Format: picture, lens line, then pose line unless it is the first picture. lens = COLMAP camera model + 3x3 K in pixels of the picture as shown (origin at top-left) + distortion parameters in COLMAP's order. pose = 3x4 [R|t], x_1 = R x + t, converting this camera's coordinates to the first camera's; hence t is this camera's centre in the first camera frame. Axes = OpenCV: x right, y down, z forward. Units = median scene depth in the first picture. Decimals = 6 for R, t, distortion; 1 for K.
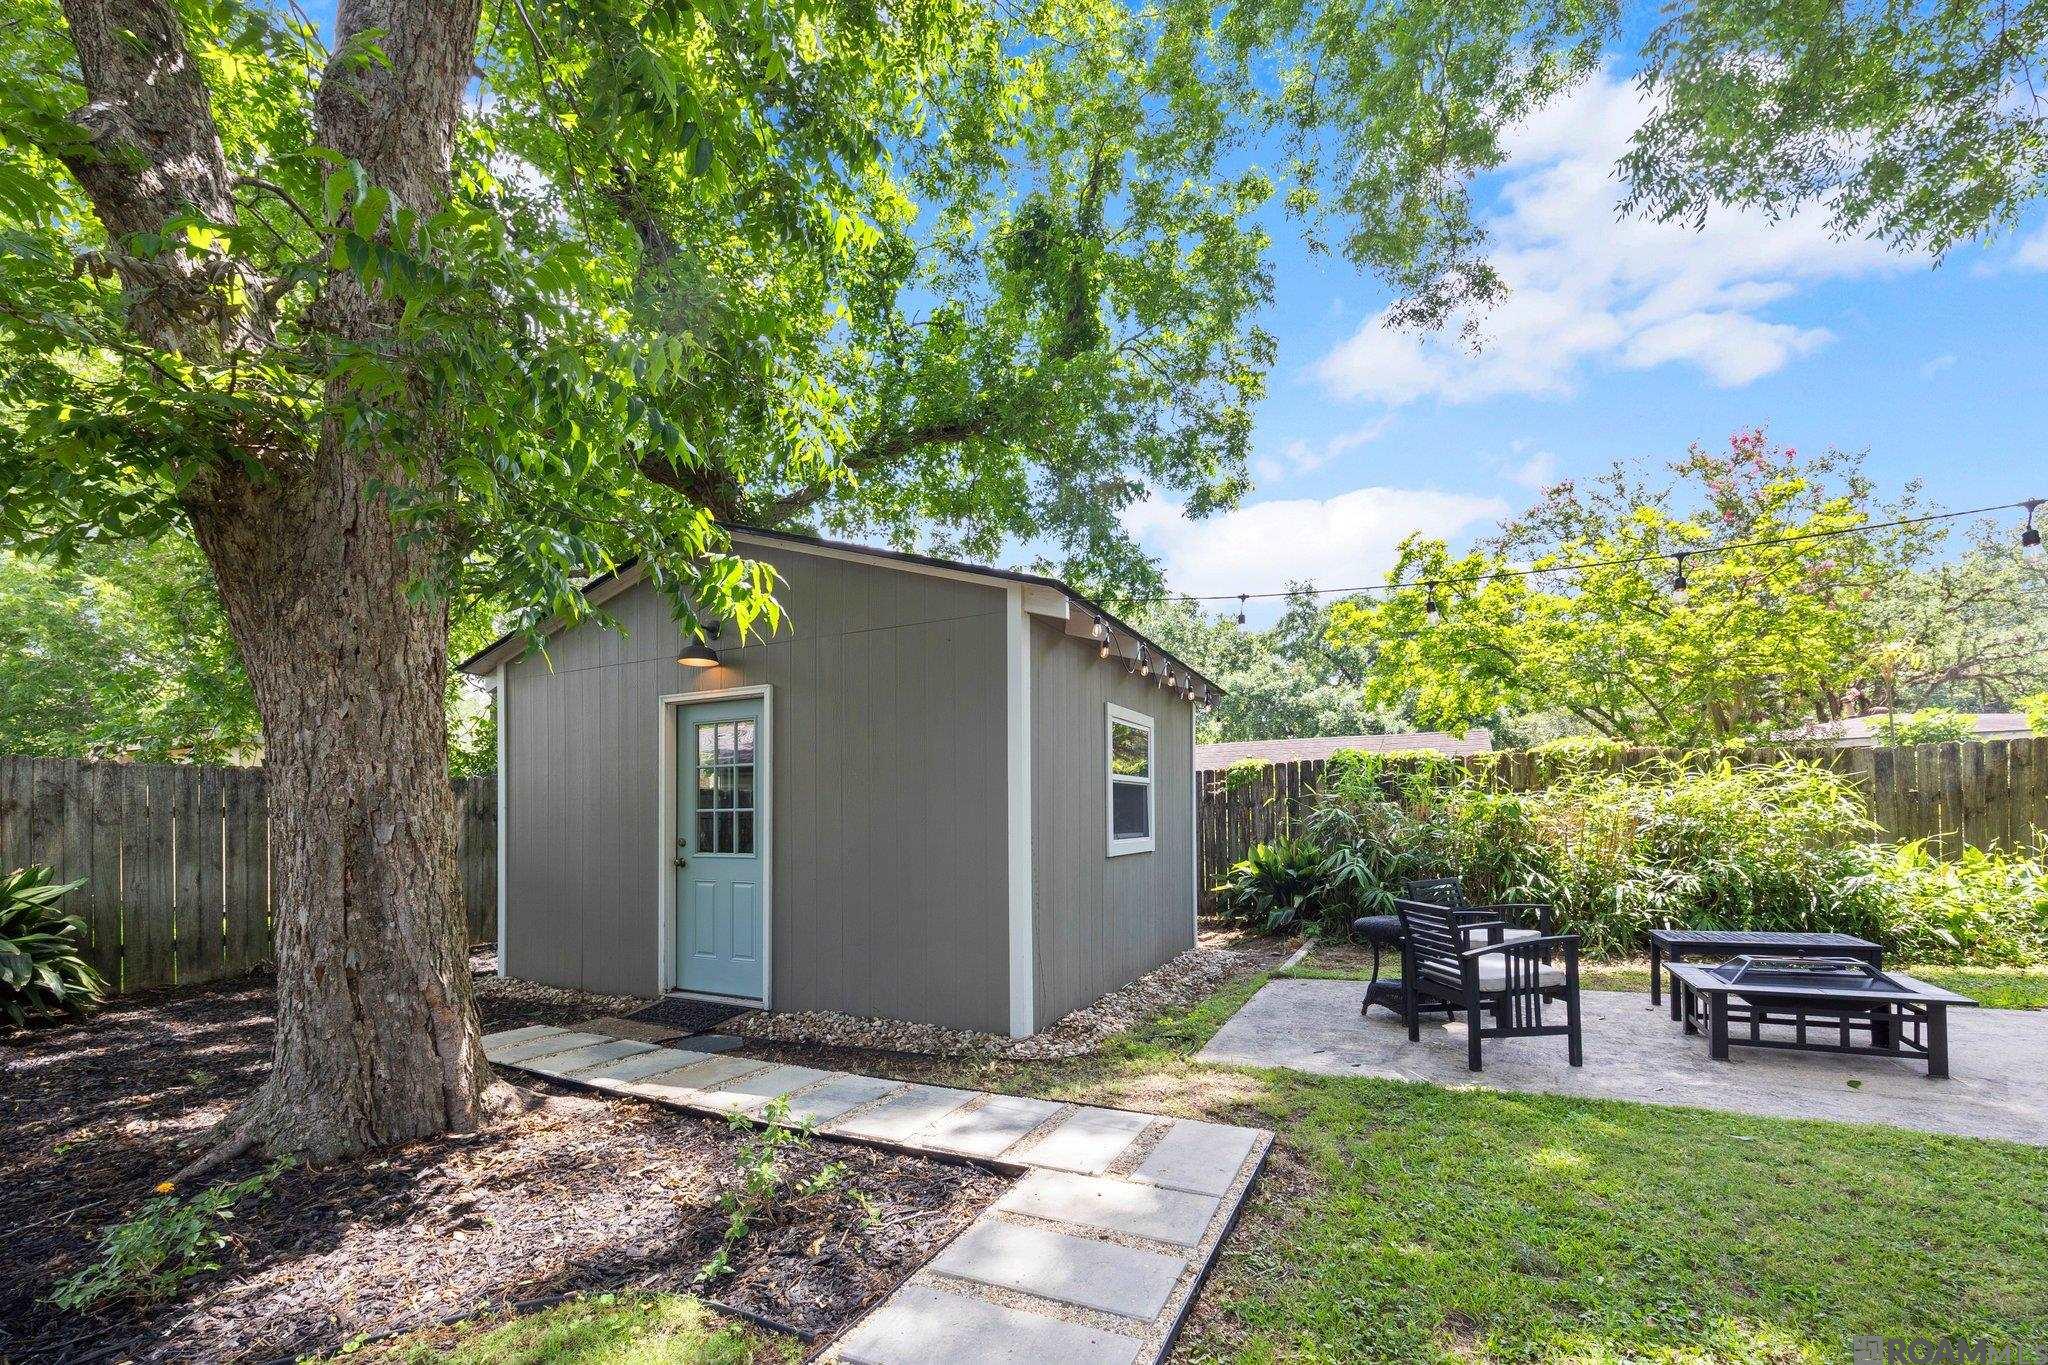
lens RADIAL K [[835.1, 0, 1025.4], [0, 835.1, 803.1], [0, 0, 1]] dist [-0.000104, -0.000017]
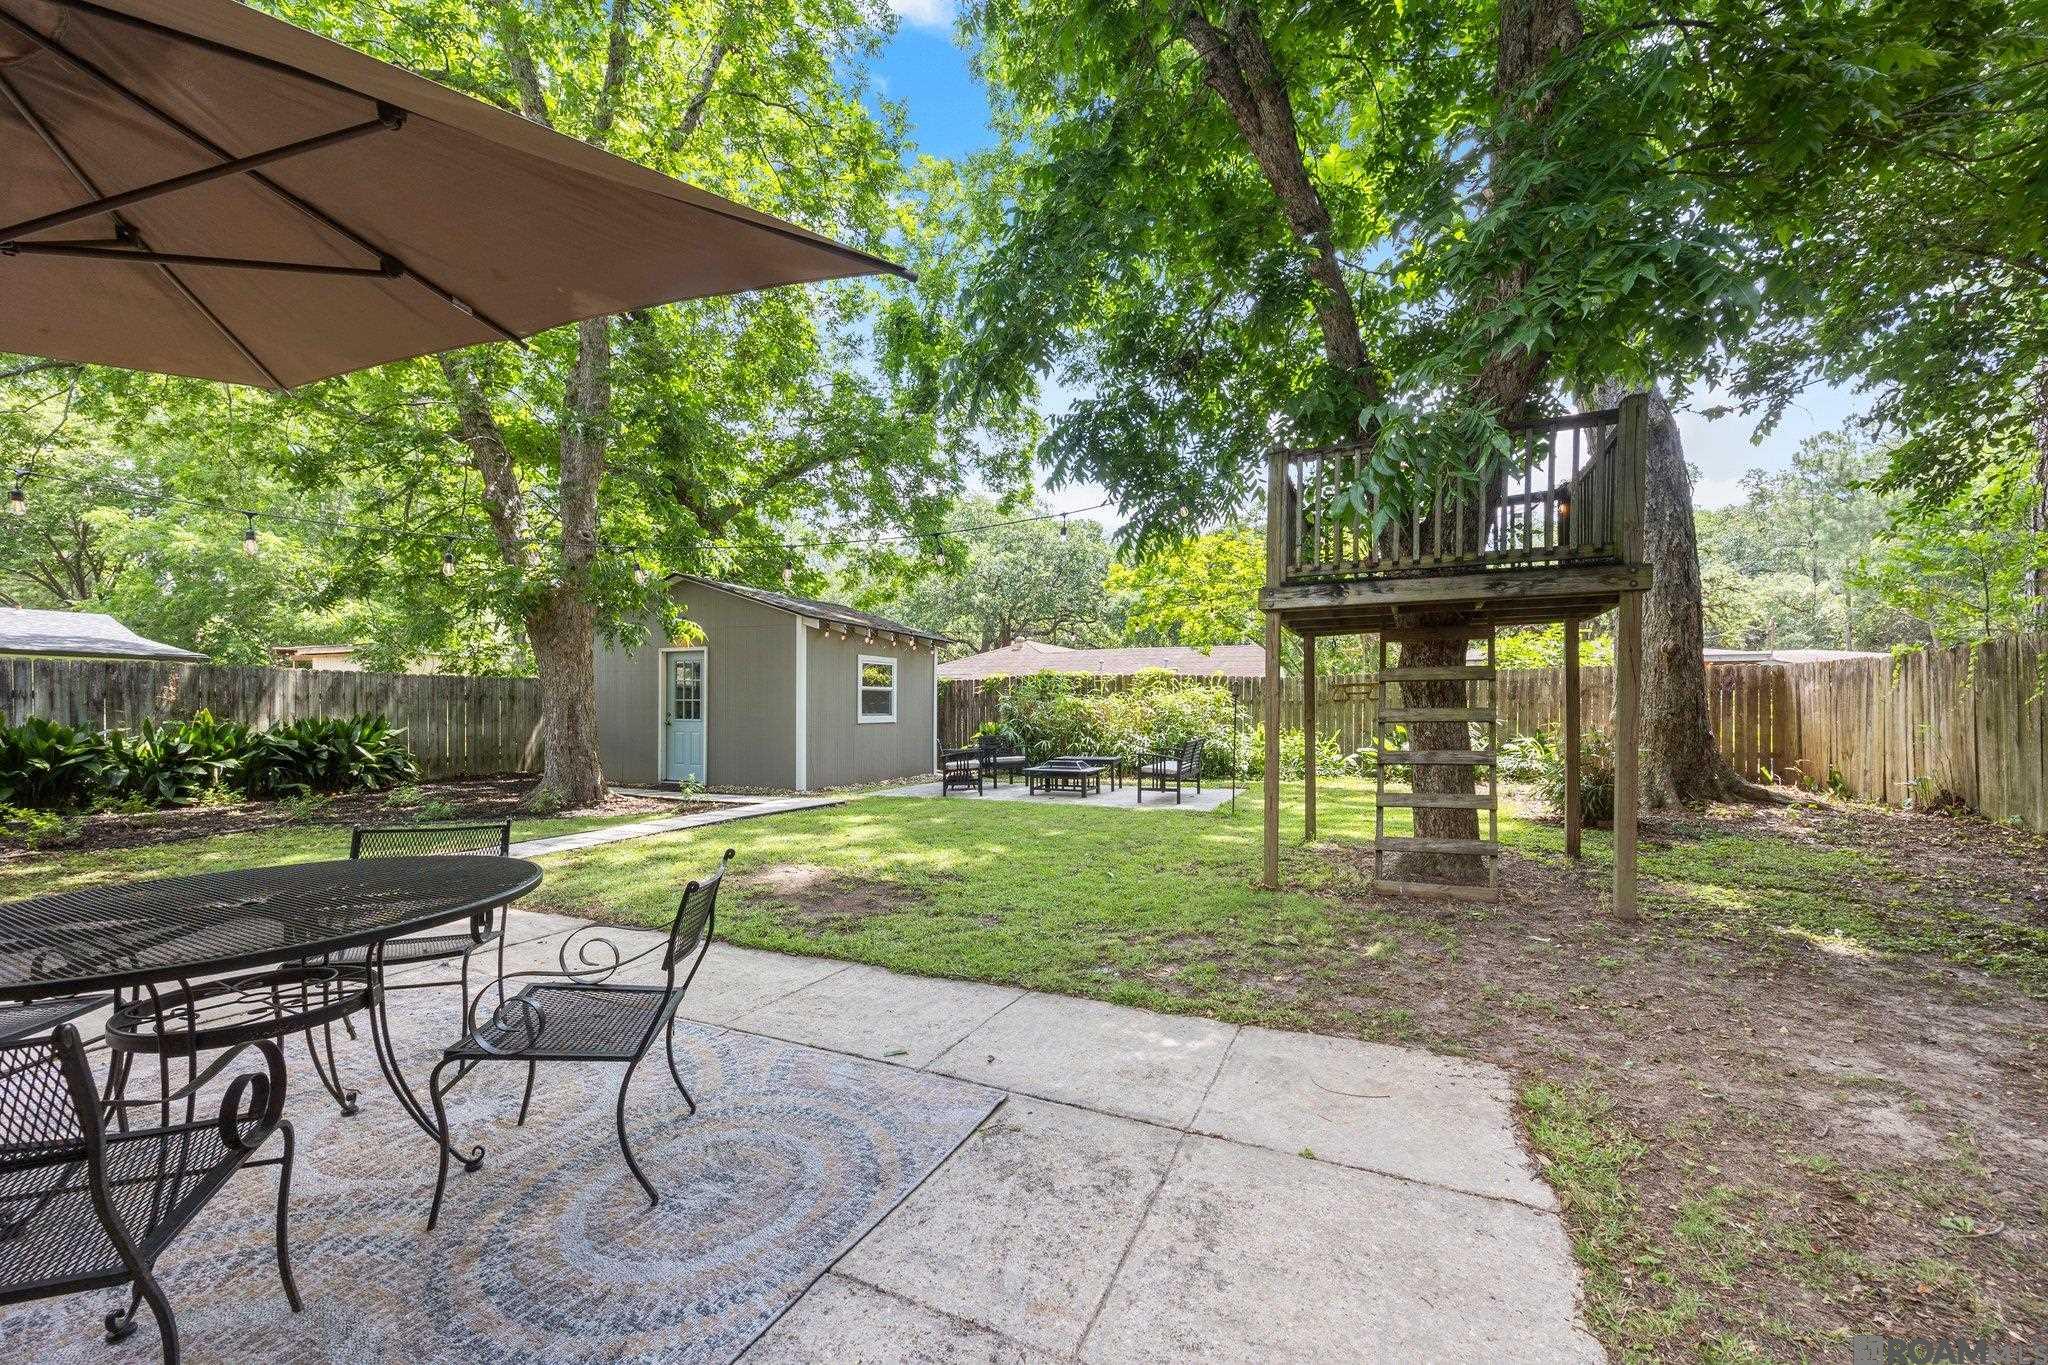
lens RADIAL K [[814.3, 0, 1025.7], [0, 814.3, 714.7], [0, 0, 1]] dist [0.000215, 0.000004]
pose [[0.999691, 0.013644, 0.020755, 0.444480], [-0.014263, 0.999449, 0.029972, -0.027381], [-0.020335, -0.030259, 0.999335, -1.067631]]
